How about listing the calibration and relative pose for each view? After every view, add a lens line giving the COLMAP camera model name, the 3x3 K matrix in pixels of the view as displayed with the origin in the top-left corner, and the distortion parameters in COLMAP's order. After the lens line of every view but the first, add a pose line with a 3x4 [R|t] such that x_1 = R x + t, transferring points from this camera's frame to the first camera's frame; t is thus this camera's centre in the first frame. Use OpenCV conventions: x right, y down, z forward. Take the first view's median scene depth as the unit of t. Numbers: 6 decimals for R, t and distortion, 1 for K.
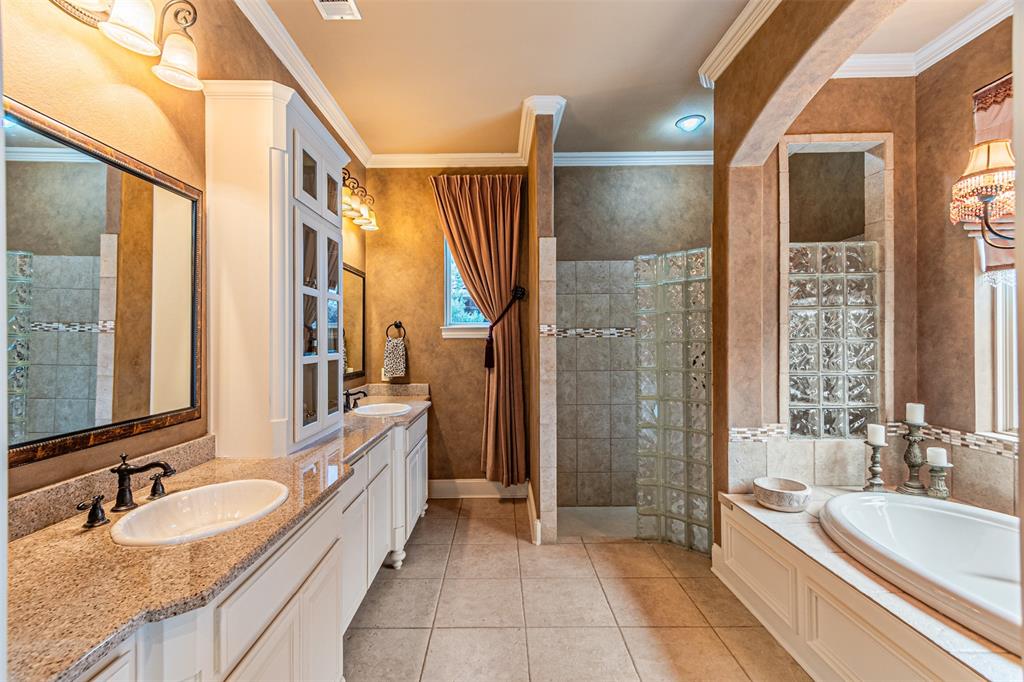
lens RADIAL K [[446.0, 0, 506.0], [0, 446.0, 338.2], [0, 0, 1]] dist [0.004961, -0.001051]
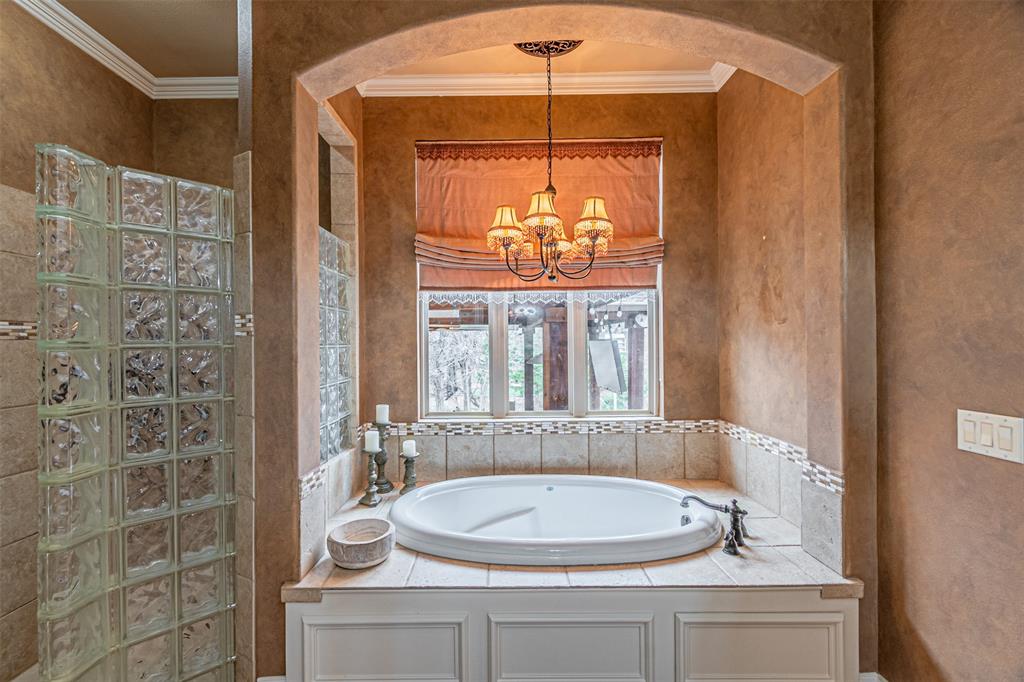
lens RADIAL K [[446.0, 0, 508.6], [0, 446.0, 346.5], [0, 0, 1]] dist [0.004961, -0.001051]
pose [[0.021784, 0.000703, 0.999762, -0.149226], [-0.000718, 1.000000, -0.000688, 0.007225], [-0.999762, -0.000703, 0.021785, 0.687843]]
